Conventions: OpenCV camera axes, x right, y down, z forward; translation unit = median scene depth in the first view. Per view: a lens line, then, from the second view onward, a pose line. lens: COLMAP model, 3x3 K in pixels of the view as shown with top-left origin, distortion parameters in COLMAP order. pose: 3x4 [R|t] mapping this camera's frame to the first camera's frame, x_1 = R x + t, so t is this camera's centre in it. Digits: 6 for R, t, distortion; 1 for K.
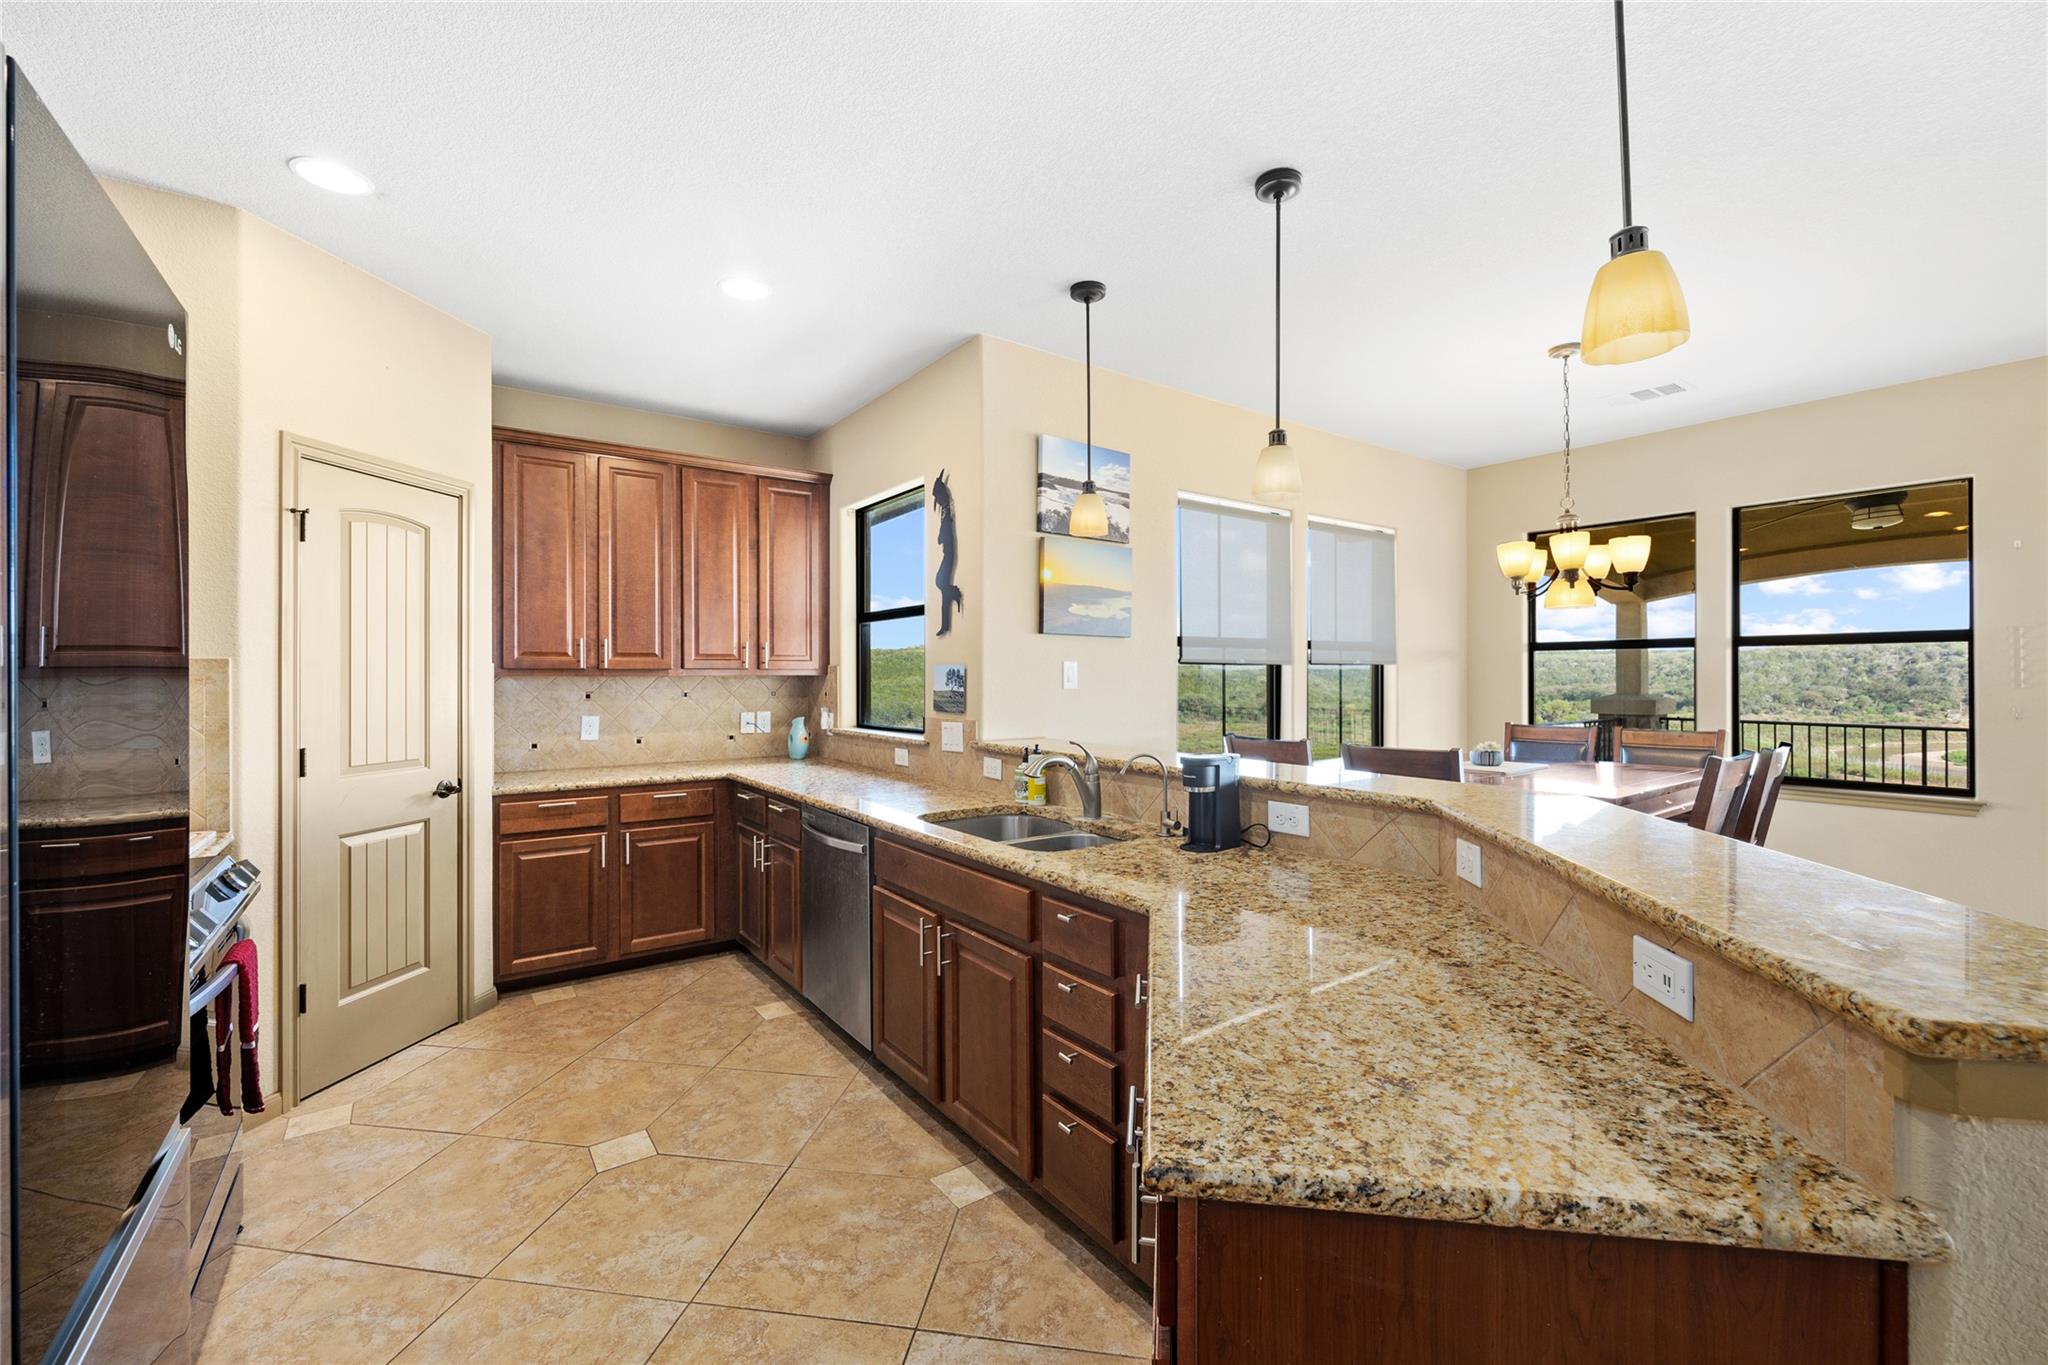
lens RADIAL K [[839.8, 0, 1016.7], [0, 839.8, 679.4], [0, 0, 1]] dist [-0.000692, -0.000018]
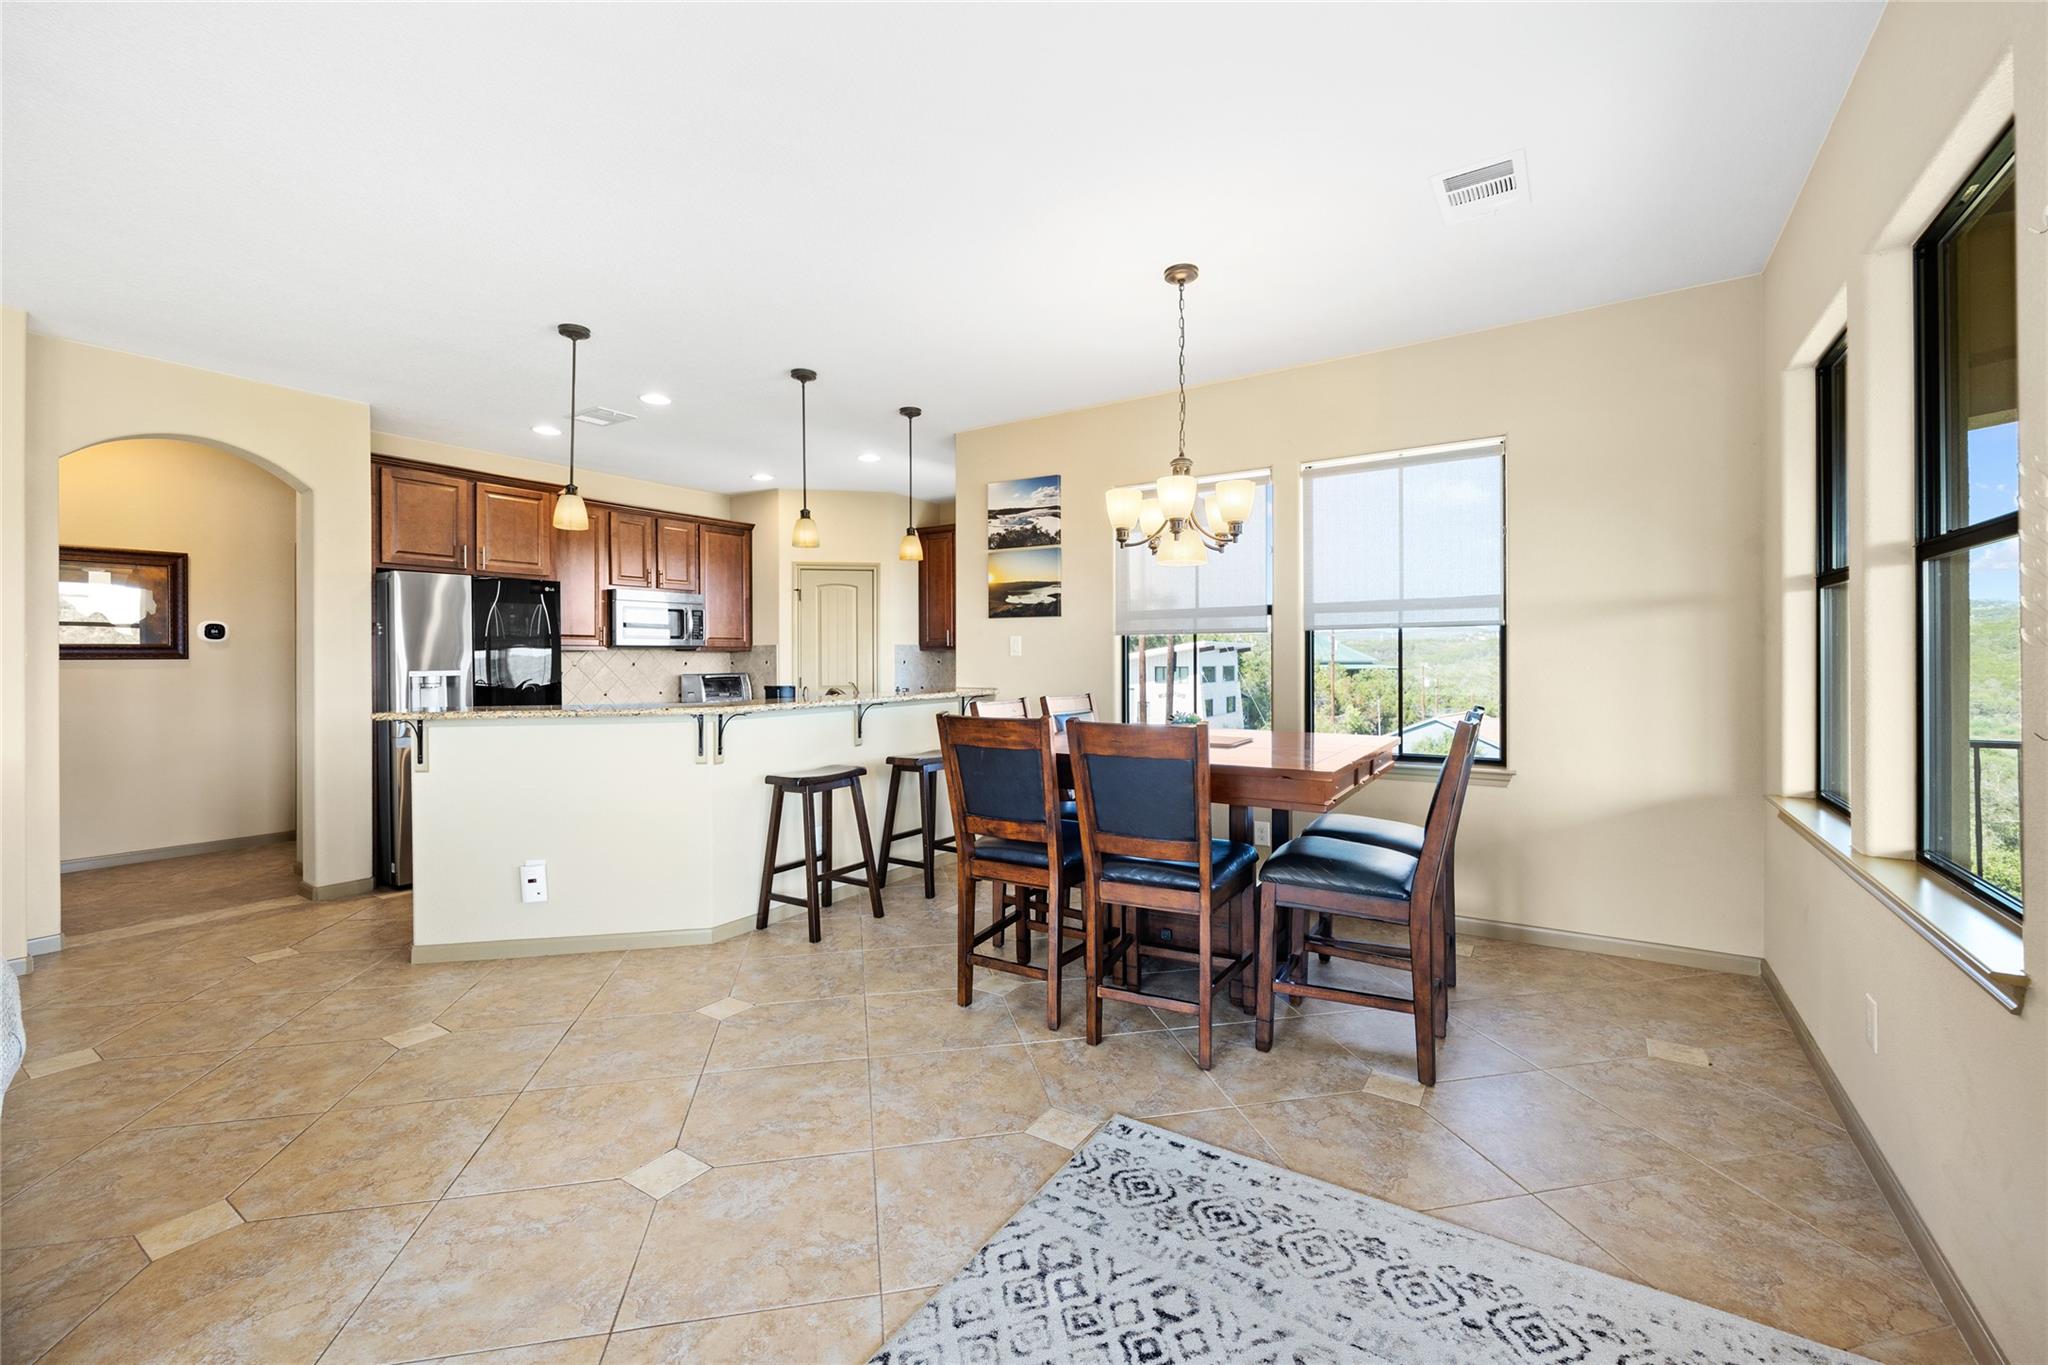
lens RADIAL K [[839.8, 0, 1031.3], [0, 839.8, 649.8], [0, 0, 1]] dist [-0.000692, -0.000018]
pose [[0.357499, -0.013353, -0.933818, 1.212111], [-0.004673, 0.999860, -0.016087, 0.021001], [0.933902, 0.010115, 0.357387, 0.453479]]
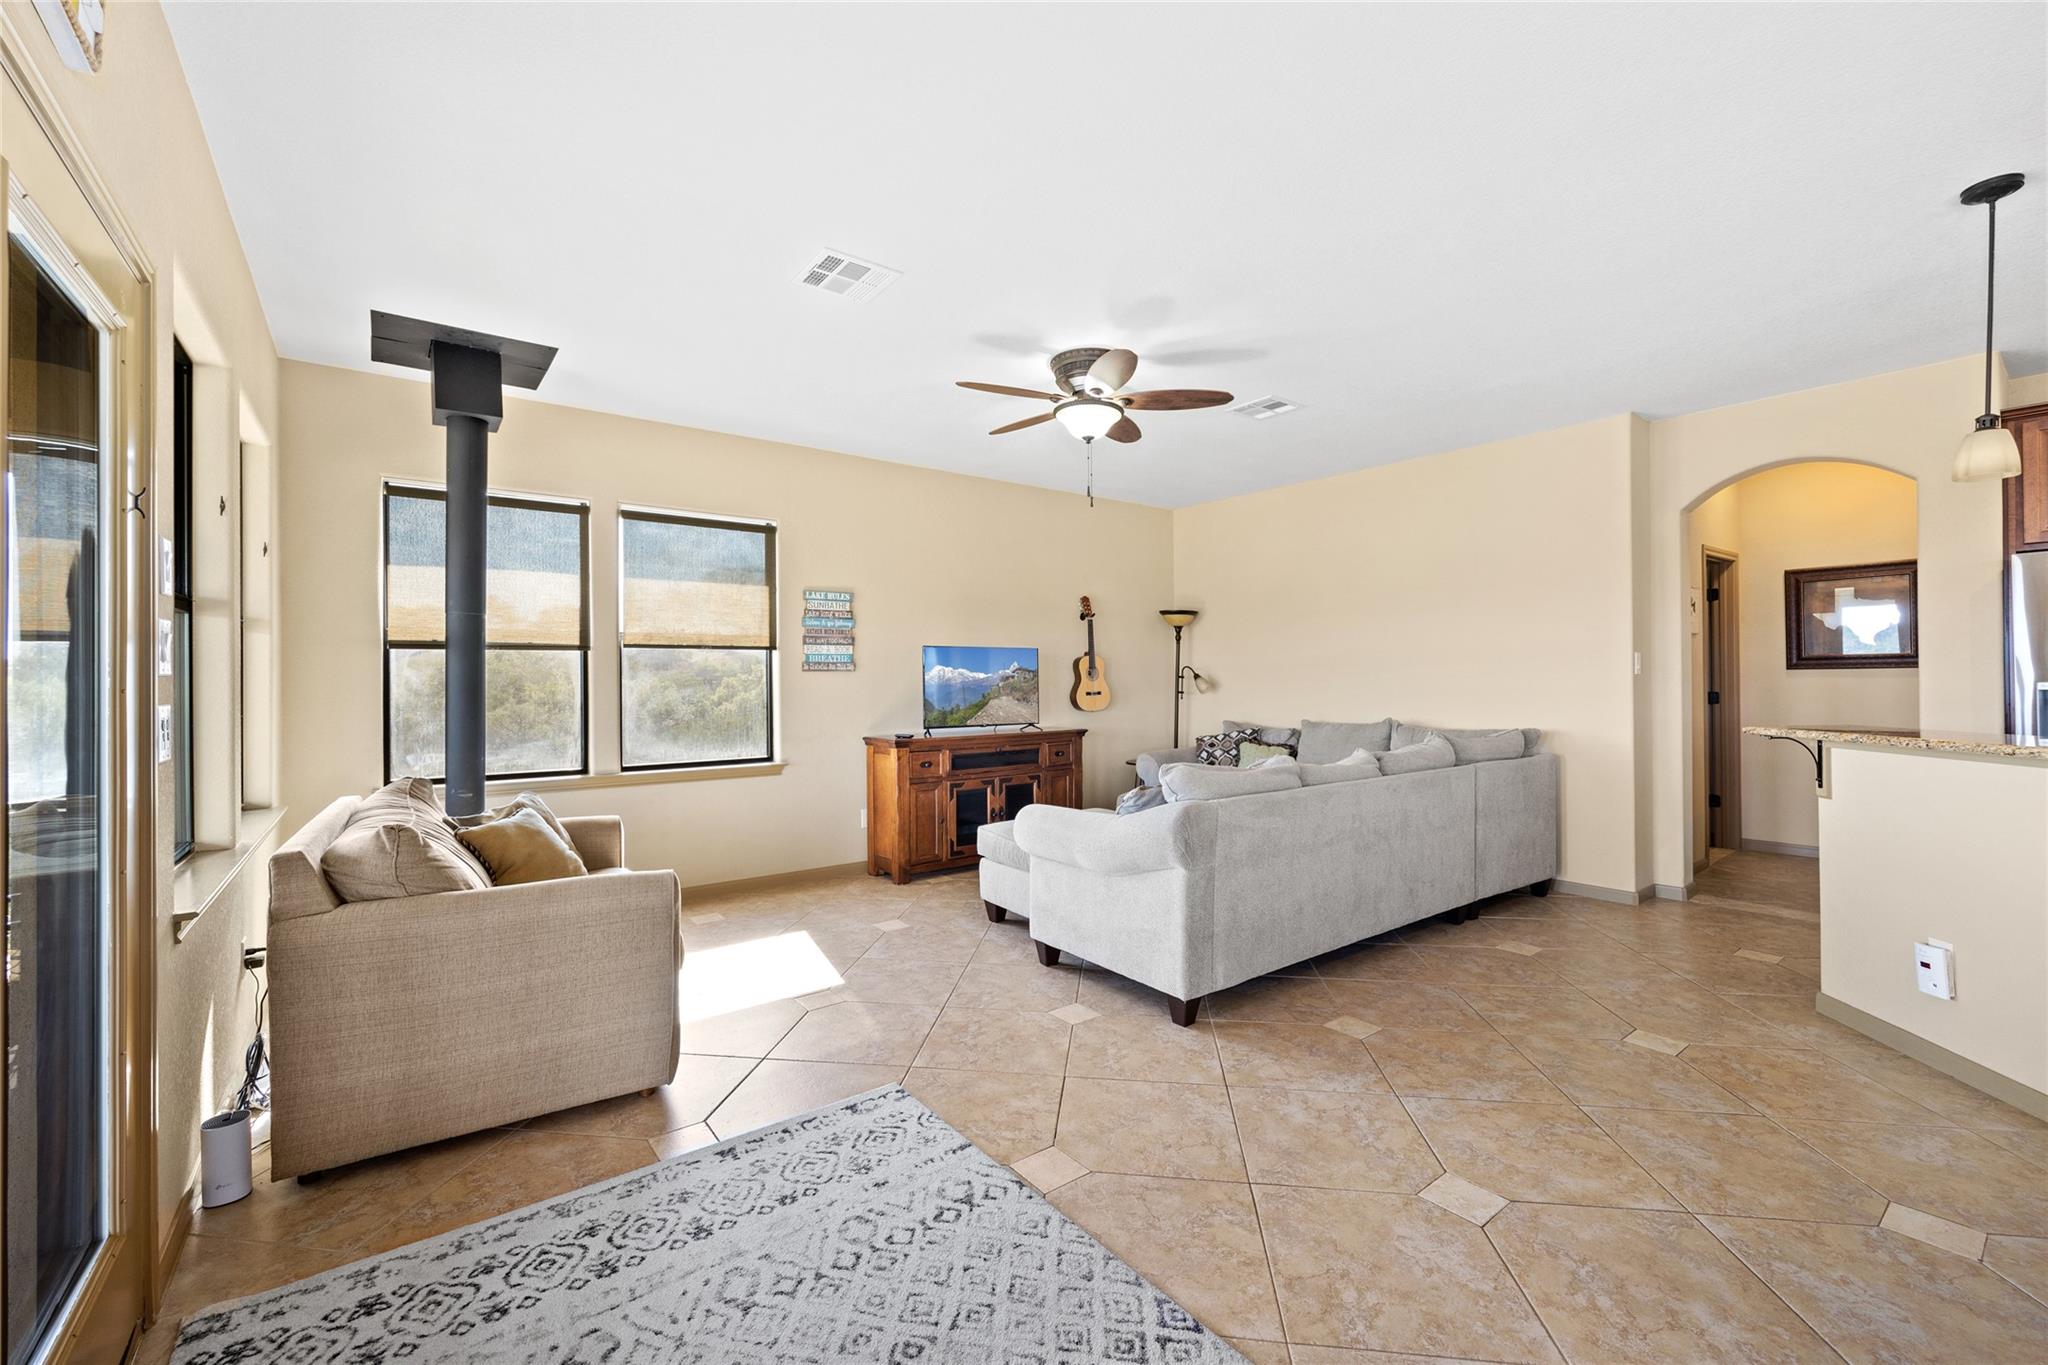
lens RADIAL K [[839.8, 0, 1035.1], [0, 839.8, 675.3], [0, 0, 1]] dist [-0.000692, -0.000018]
pose [[-0.999357, 0.007850, -0.034982, 0.949062], [0.007687, 0.999959, 0.004818, 0.010829], [0.035018, 0.004546, -0.999376, 0.894231]]
